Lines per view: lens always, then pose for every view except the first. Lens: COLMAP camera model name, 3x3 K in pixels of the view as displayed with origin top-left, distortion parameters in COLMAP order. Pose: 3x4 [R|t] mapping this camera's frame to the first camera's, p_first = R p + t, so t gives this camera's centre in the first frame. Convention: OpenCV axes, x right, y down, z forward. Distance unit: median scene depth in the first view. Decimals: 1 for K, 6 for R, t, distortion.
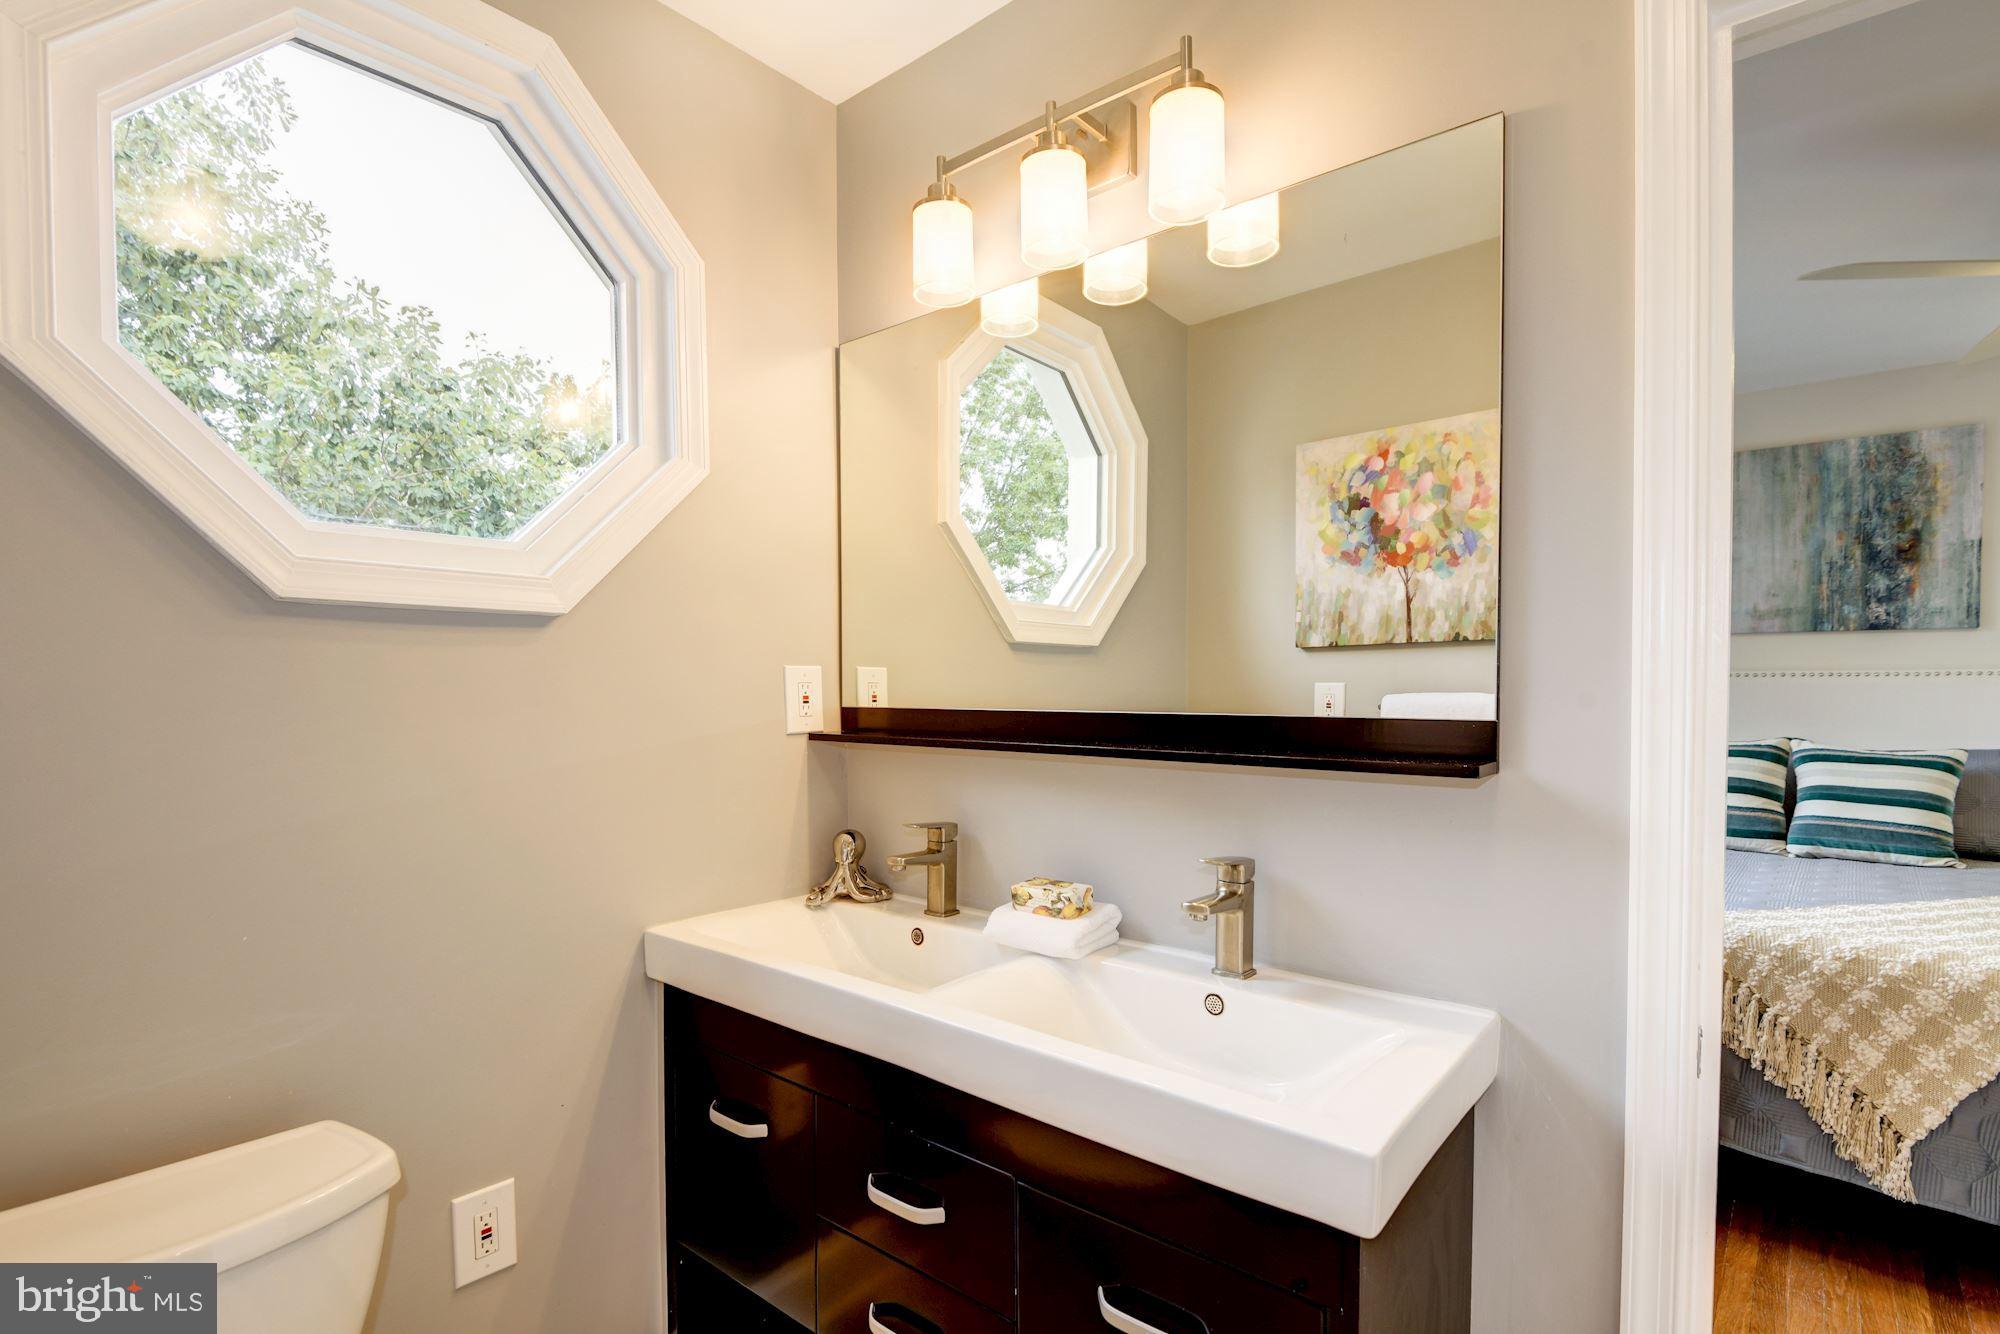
lens RADIAL K [[933.1, 0, 1007.7], [0, 933.1, 670.1], [0, 0, 1]] dist [0.028717, -0.021871]
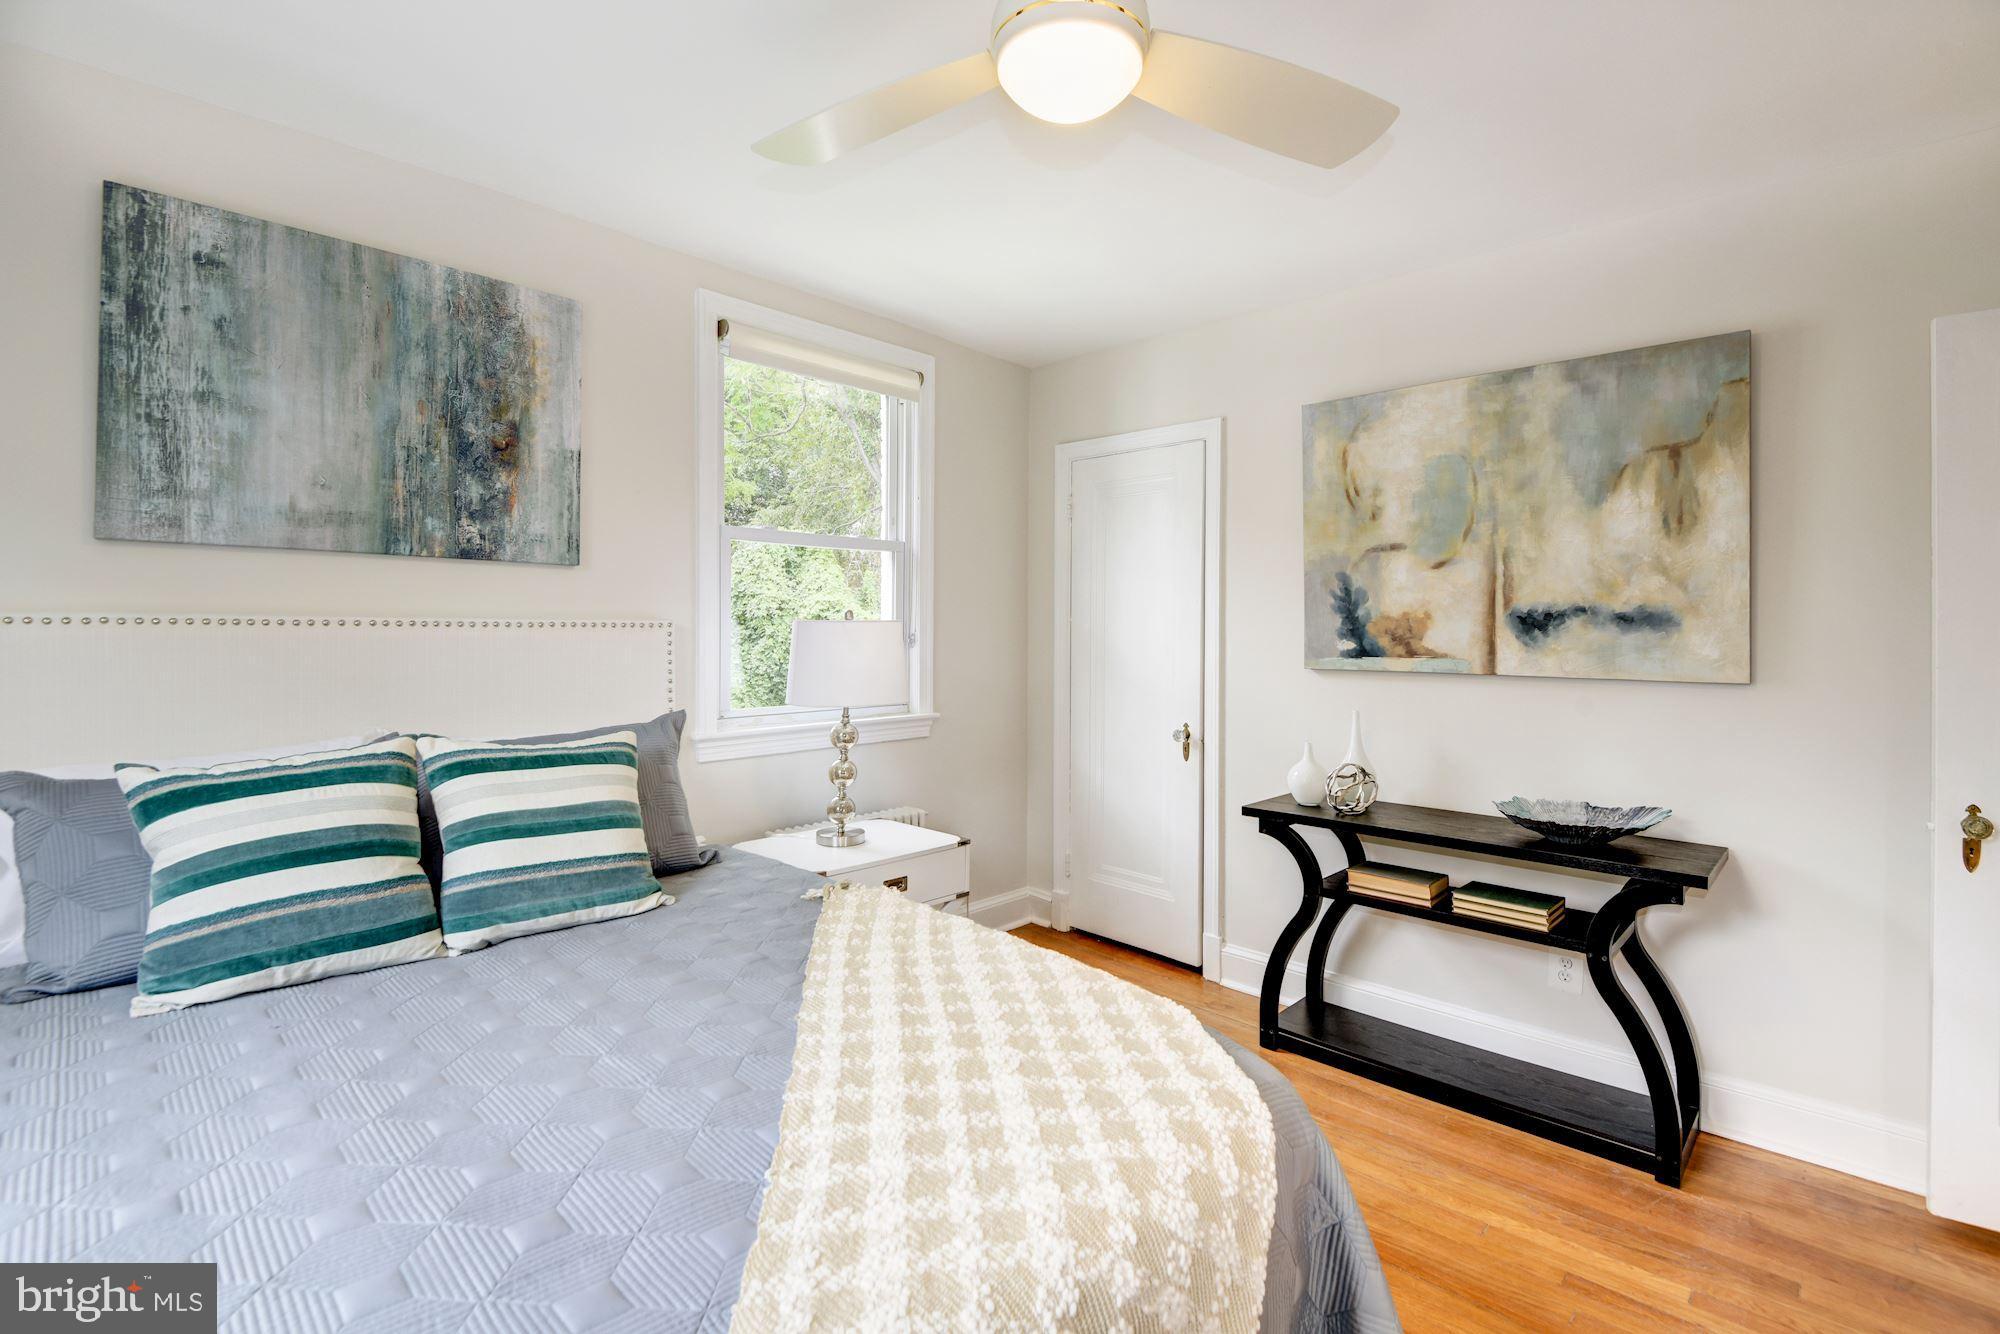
lens RADIAL K [[898.4, 0, 1000.8], [0, 898.4, 656.9], [0, 0, 1]] dist [-0.000921, -0.020116]
pose [[0.044817, -0.022560, 0.998740, 0.293912], [-0.014981, 0.999617, 0.023252, 0.007374], [-0.998883, -0.016004, 0.044462, 0.586289]]
